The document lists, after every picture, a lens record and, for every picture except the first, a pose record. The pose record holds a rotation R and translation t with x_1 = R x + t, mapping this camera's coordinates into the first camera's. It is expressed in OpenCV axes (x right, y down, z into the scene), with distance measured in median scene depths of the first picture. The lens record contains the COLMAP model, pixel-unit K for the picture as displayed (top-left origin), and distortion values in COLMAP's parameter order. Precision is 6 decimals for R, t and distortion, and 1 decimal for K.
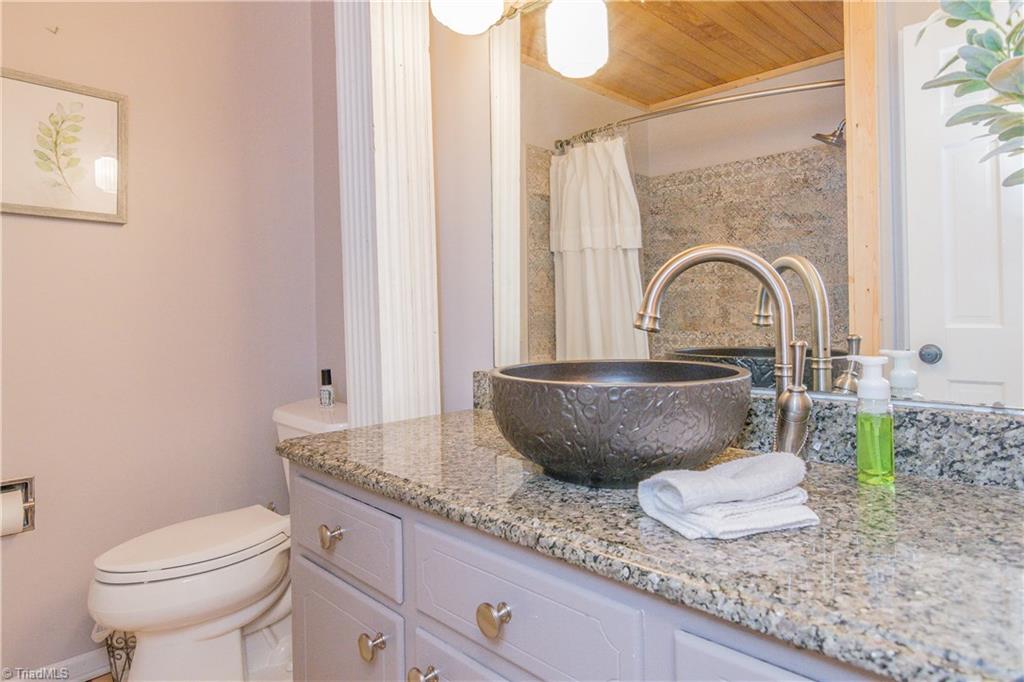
lens RADIAL K [[619.2, 0, 510.0], [0, 619.2, 291.5], [0, 0, 1]] dist [-0.005815, -0.000068]
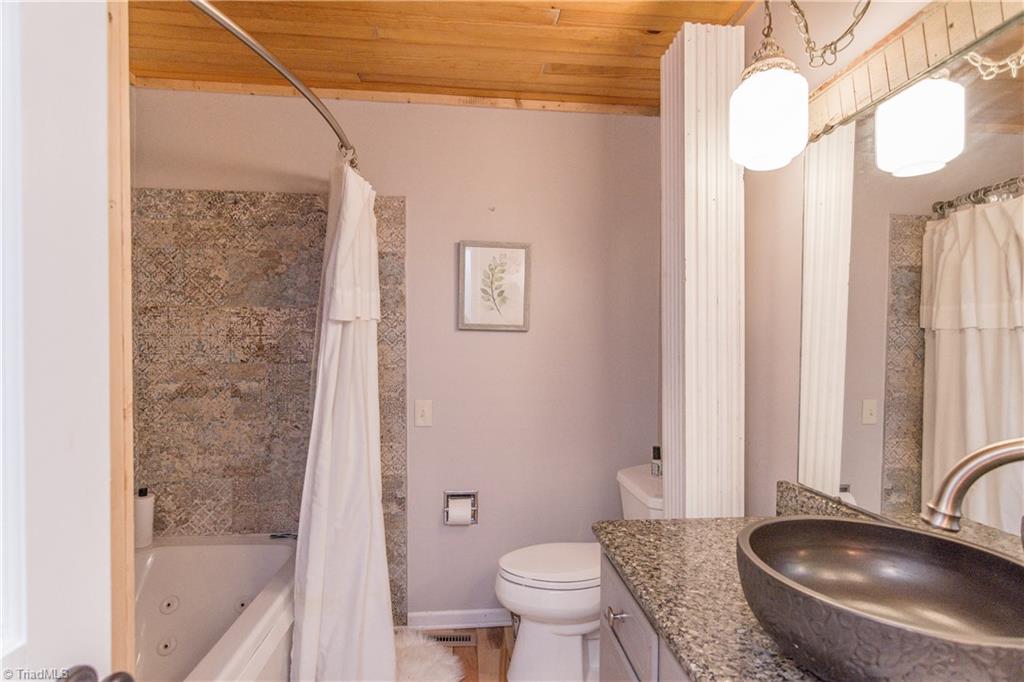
lens RADIAL K [[492.2, 0, 503.7], [0, 492.2, 339.7], [0, 0, 1]] dist [-0.005391, 0.001287]
pose [[0.764532, 0.015135, -0.644408, 0.067446], [0.007046, 0.999468, 0.031833, -0.079948], [0.644547, -0.028878, 0.764019, 0.028449]]
